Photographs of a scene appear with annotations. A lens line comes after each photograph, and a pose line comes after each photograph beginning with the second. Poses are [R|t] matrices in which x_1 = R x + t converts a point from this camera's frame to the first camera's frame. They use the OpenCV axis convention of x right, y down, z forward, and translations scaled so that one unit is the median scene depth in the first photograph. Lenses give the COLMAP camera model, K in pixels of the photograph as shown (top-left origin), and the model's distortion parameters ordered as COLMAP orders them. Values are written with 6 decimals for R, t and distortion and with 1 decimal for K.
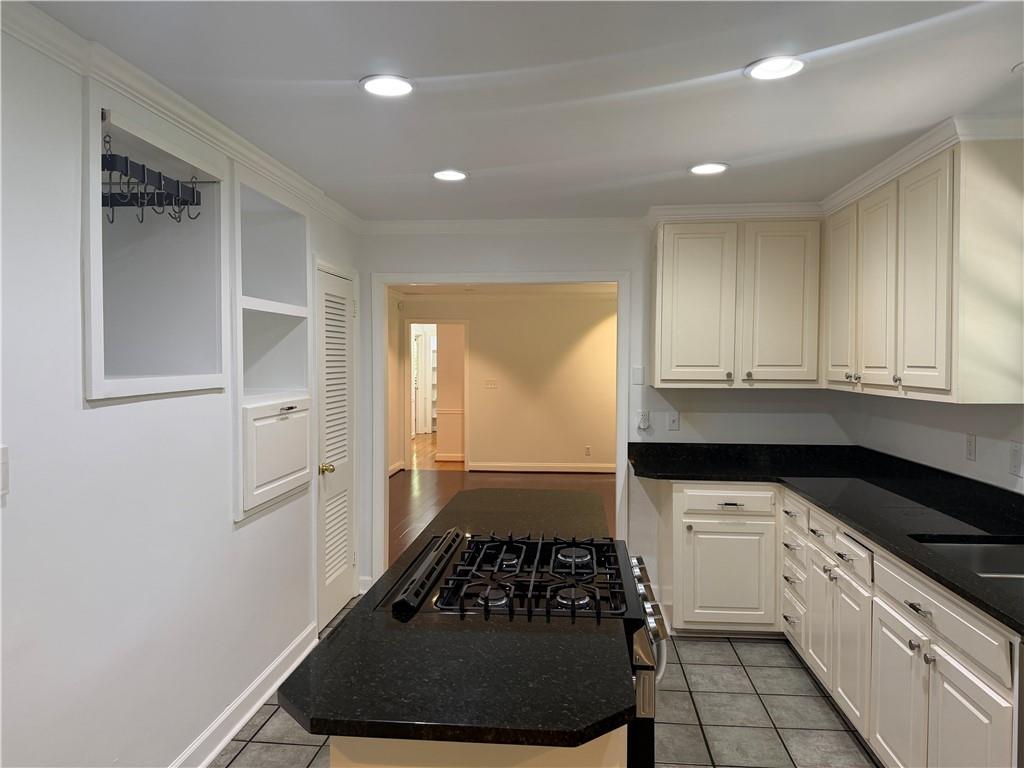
lens RADIAL K [[722.9, 0, 507.1], [0, 722.9, 384.8], [0, 0, 1]] dist [0.117118, -0.155789]
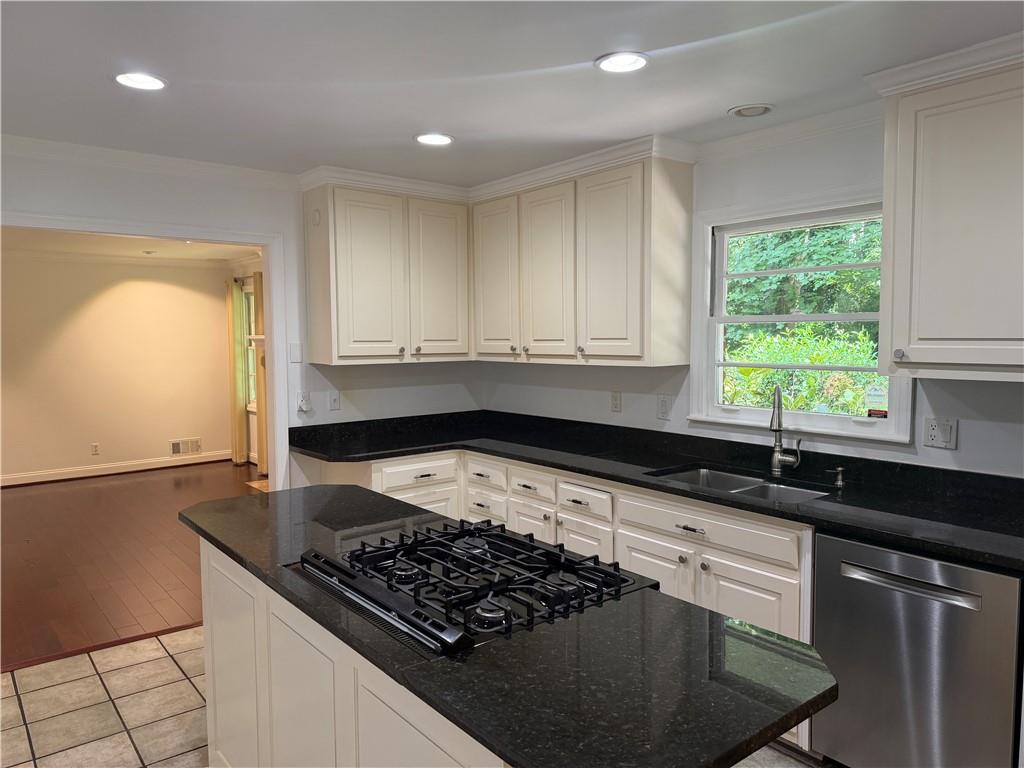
lens RADIAL K [[722.9, 0, 507.1], [0, 722.9, 384.8], [0, 0, 1]] dist [0.117118, -0.155789]
pose [[0.722001, -0.054707, 0.689726, -0.289814], [0.033877, 0.998469, 0.043733, -0.004346], [-0.691062, -0.008210, 0.722749, 0.178396]]
